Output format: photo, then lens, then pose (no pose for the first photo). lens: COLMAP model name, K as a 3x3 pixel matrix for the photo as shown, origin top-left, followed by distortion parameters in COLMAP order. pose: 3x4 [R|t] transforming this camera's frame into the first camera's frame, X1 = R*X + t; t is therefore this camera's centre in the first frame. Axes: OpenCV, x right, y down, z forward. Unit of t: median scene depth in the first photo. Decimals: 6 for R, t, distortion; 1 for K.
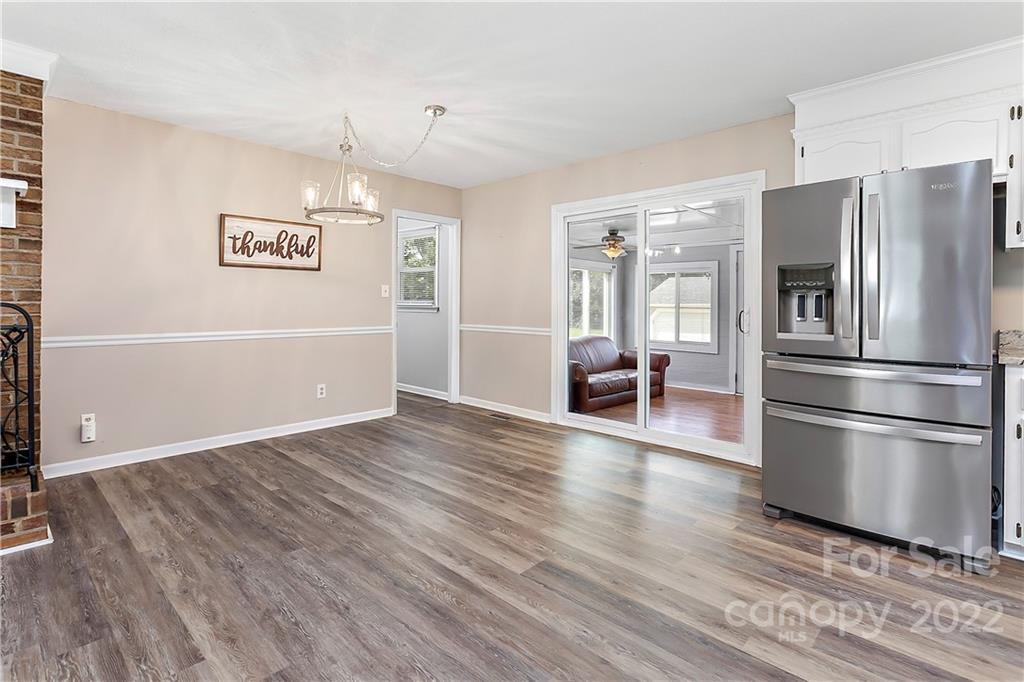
lens RADIAL K [[497.9, 0, 510.6], [0, 497.9, 306.4], [0, 0, 1]] dist [-0.002210, -0.000125]
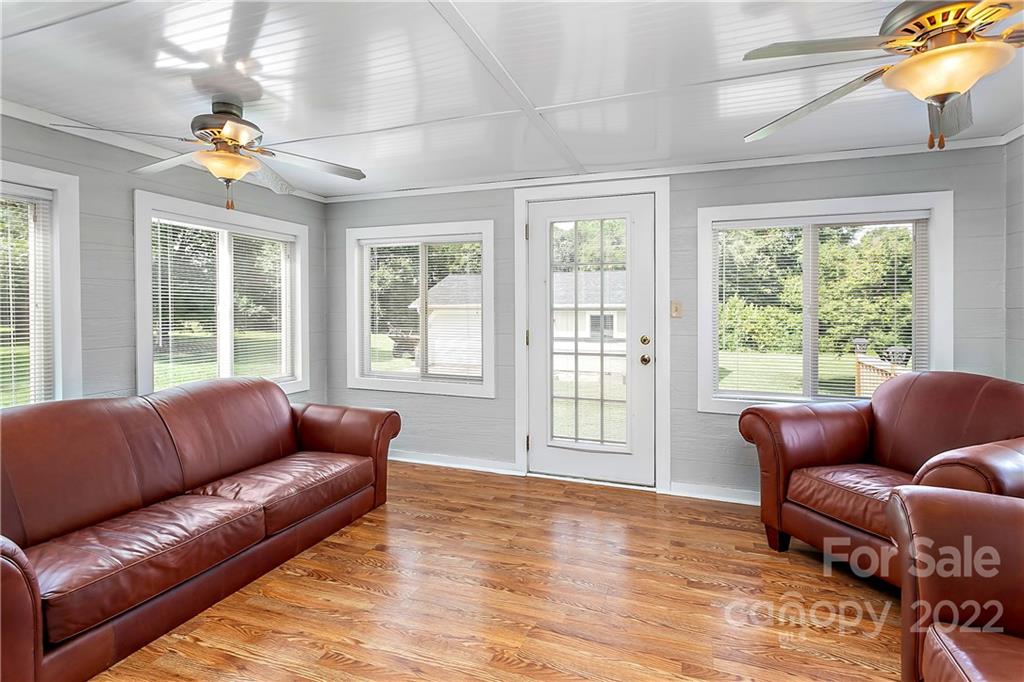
lens RADIAL K [[497.7, 0, 511.7], [0, 497.7, 311.0], [0, 0, 1]] dist [0.019168, -0.000541]
pose [[0.915428, -0.008918, 0.402384, 0.232895], [0.006857, 0.999955, 0.006561, -0.001134], [-0.402424, -0.003247, 0.915448, 0.535504]]
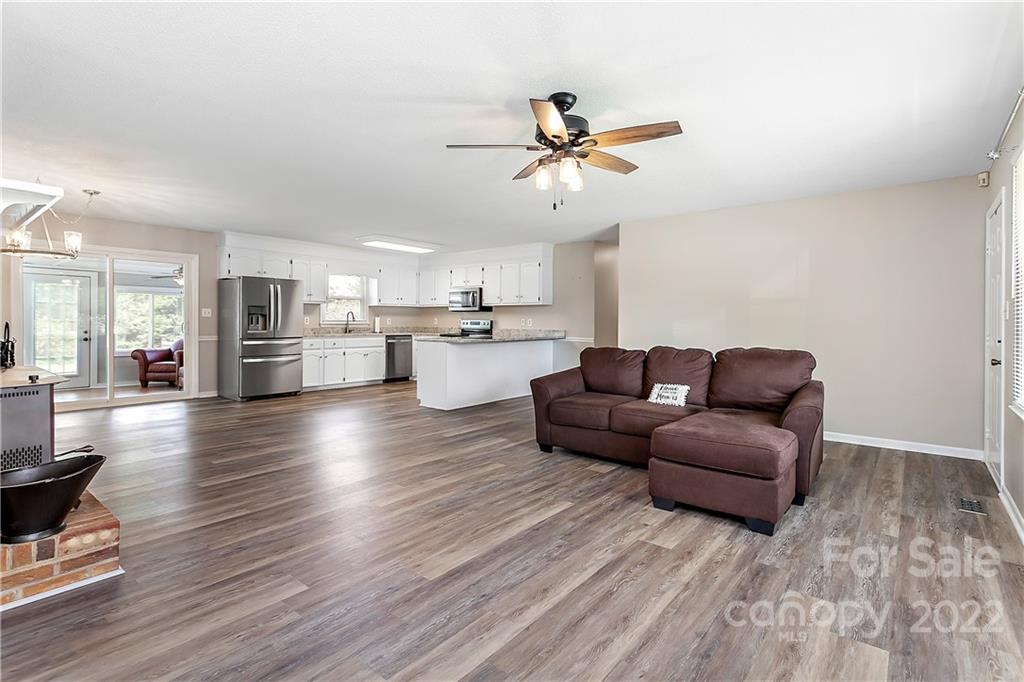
lens RADIAL K [[493.0, 0, 511.8], [0, 493.0, 323.5], [0, 0, 1]] dist [-0.000664, 0.000842]
pose [[-0.078438, -0.003928, 0.996911, -0.821858], [-0.006556, 0.999973, 0.003425, -0.001769], [-0.996897, -0.006267, -0.078461, -0.074457]]
